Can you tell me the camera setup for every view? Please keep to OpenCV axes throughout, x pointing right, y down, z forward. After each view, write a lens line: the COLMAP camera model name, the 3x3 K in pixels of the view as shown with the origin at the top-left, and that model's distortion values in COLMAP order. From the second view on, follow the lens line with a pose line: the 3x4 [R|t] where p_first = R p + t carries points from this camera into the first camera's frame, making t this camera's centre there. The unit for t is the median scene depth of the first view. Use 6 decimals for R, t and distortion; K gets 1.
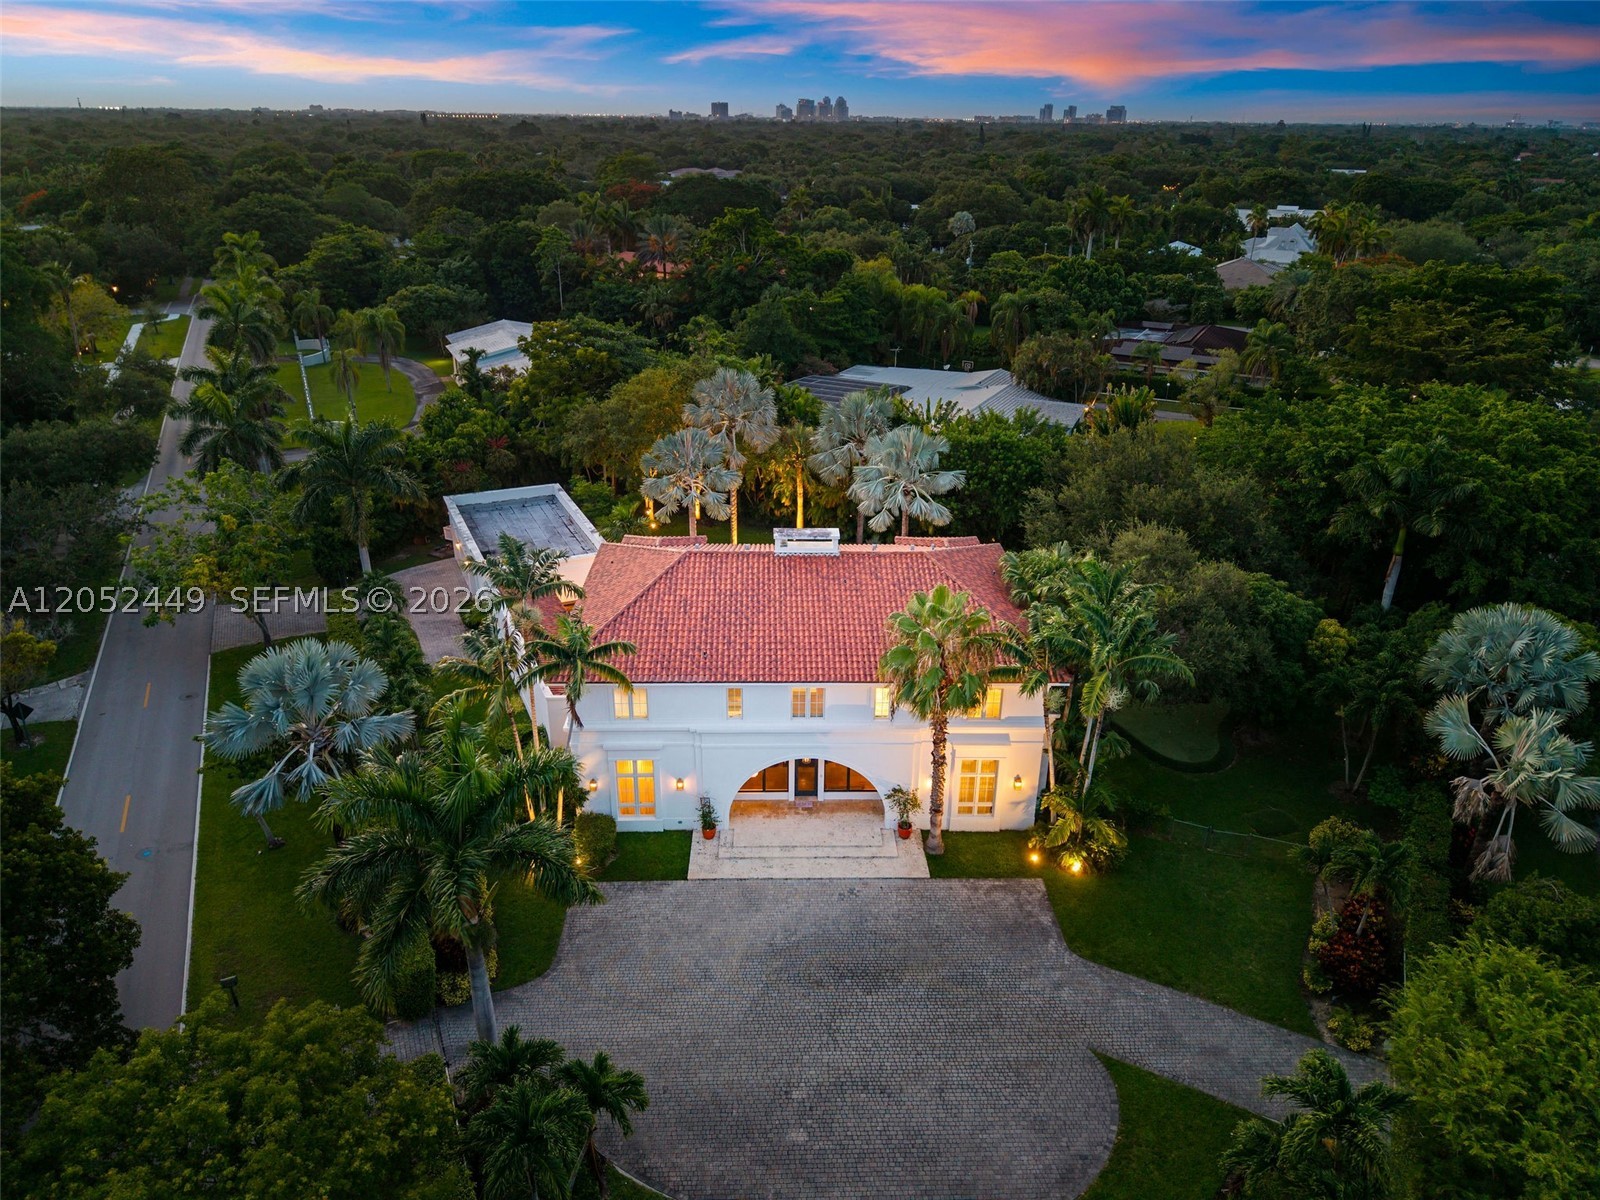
lens RADIAL K [[1079.8, 0, 806.8], [0, 1079.8, 601.4], [0, 0, 1]] dist [0.002944, 0.000707]
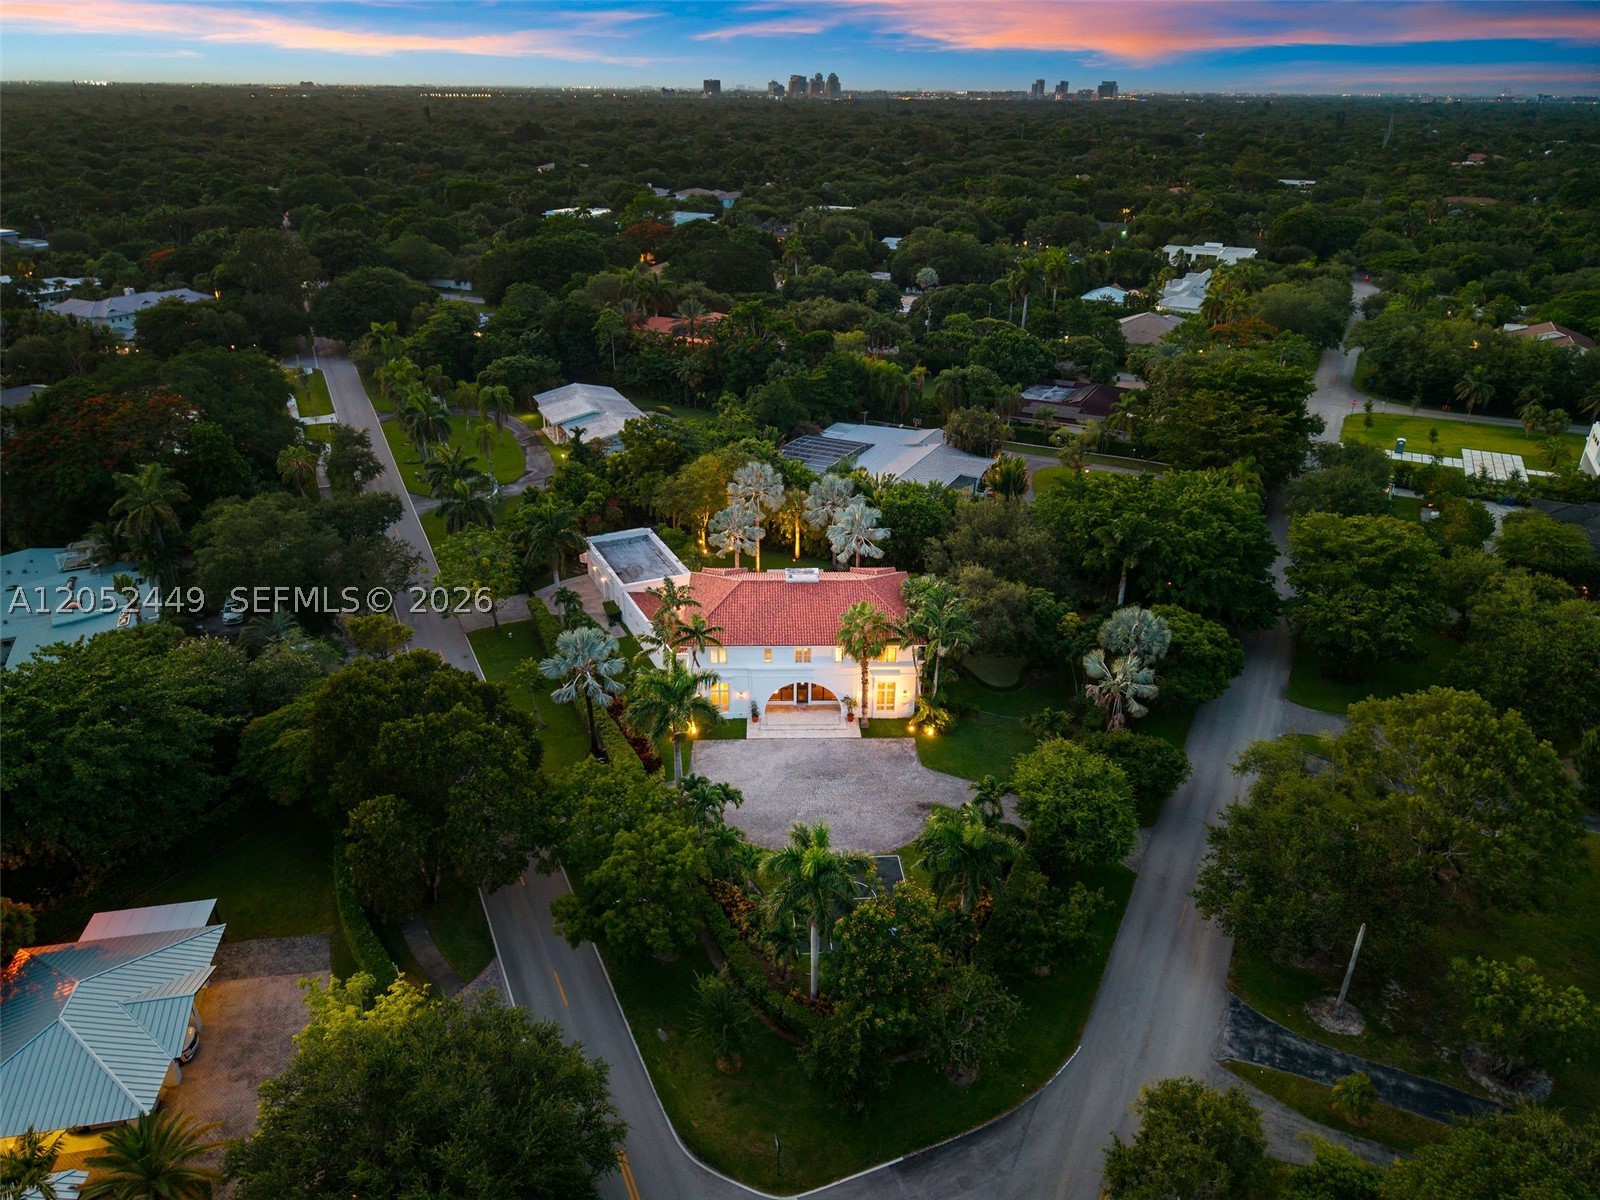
lens RADIAL K [[1079.8, 0, 806.8], [0, 1079.8, 601.4], [0, 0, 1]] dist [0.002944, 0.000707]
pose [[0.999975, -0.004965, 0.004942, -0.001309], [0.004852, 0.999733, 0.022574, -0.051838], [-0.005053, -0.022550, 0.999733, -0.978809]]
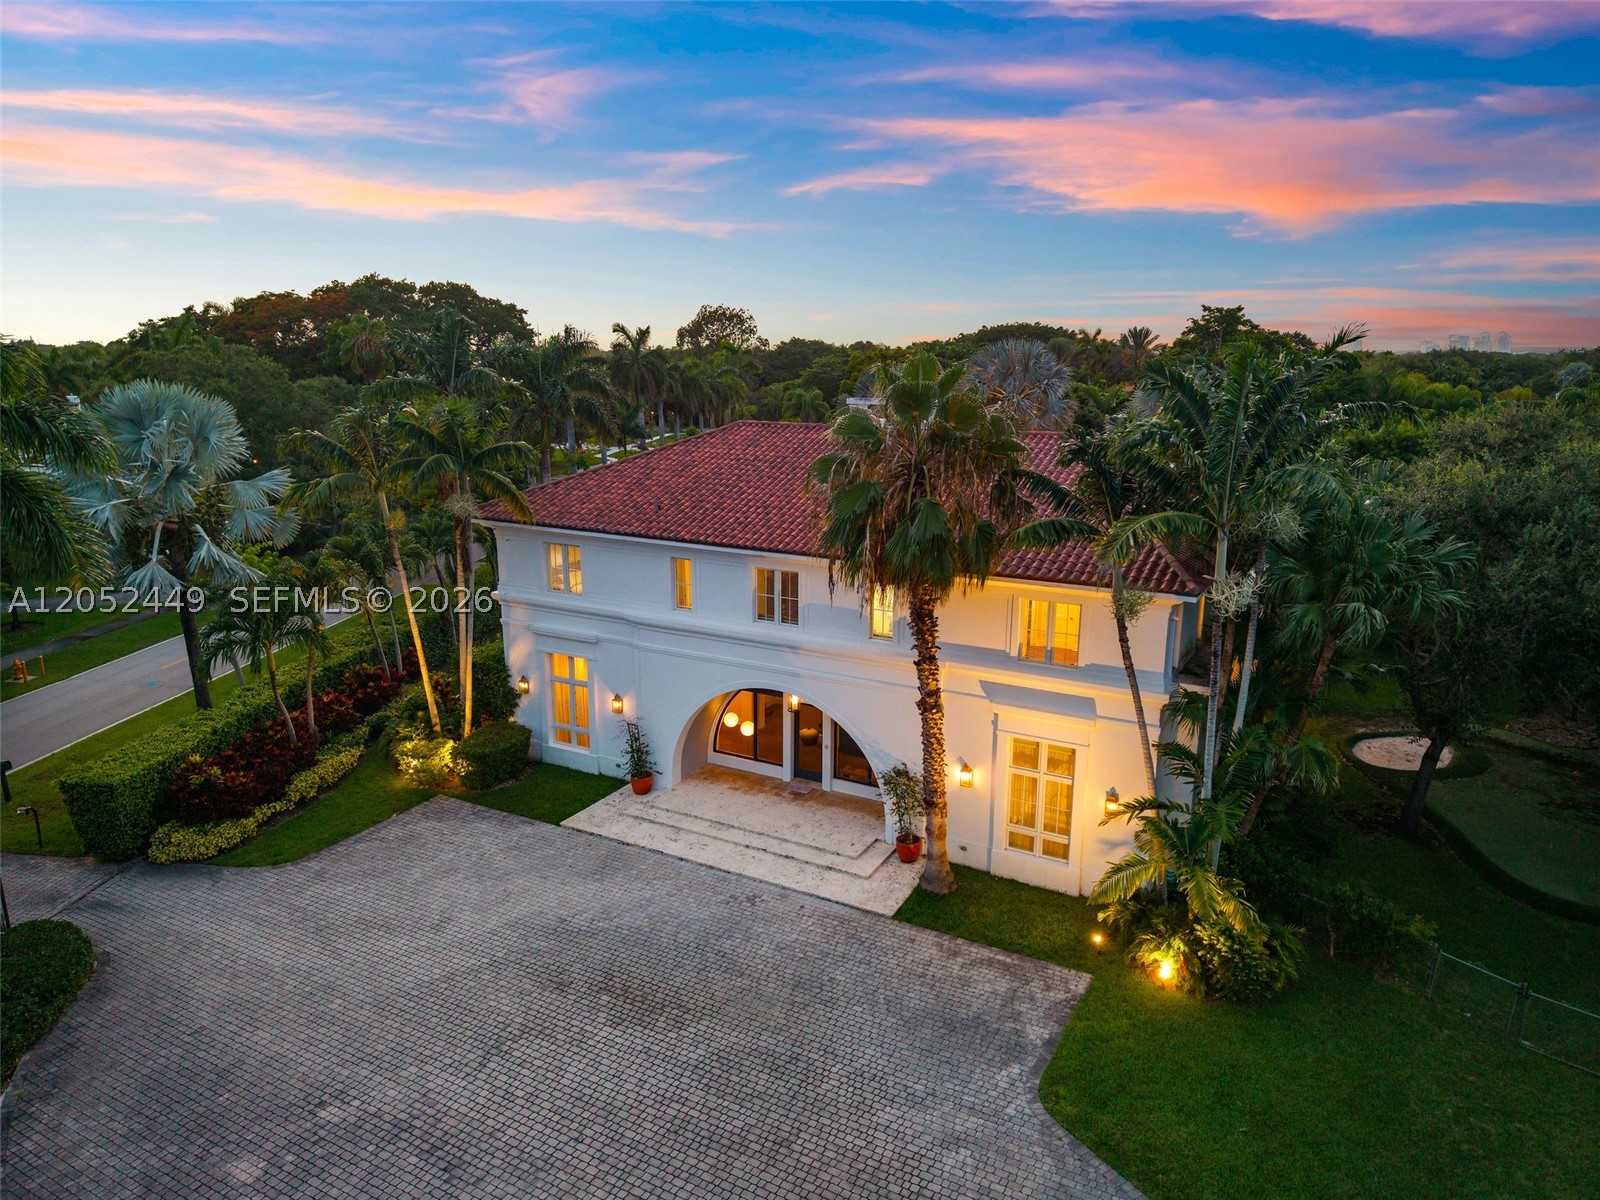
lens RADIAL K [[1079.8, 0, 806.8], [0, 1079.8, 601.4], [0, 0, 1]] dist [0.002944, 0.000707]
pose [[0.861358, 0.109833, -0.495983, 0.297116], [-0.211713, 0.965130, -0.153952, 0.172392], [0.461779, 0.237614, 0.854576, 0.415700]]
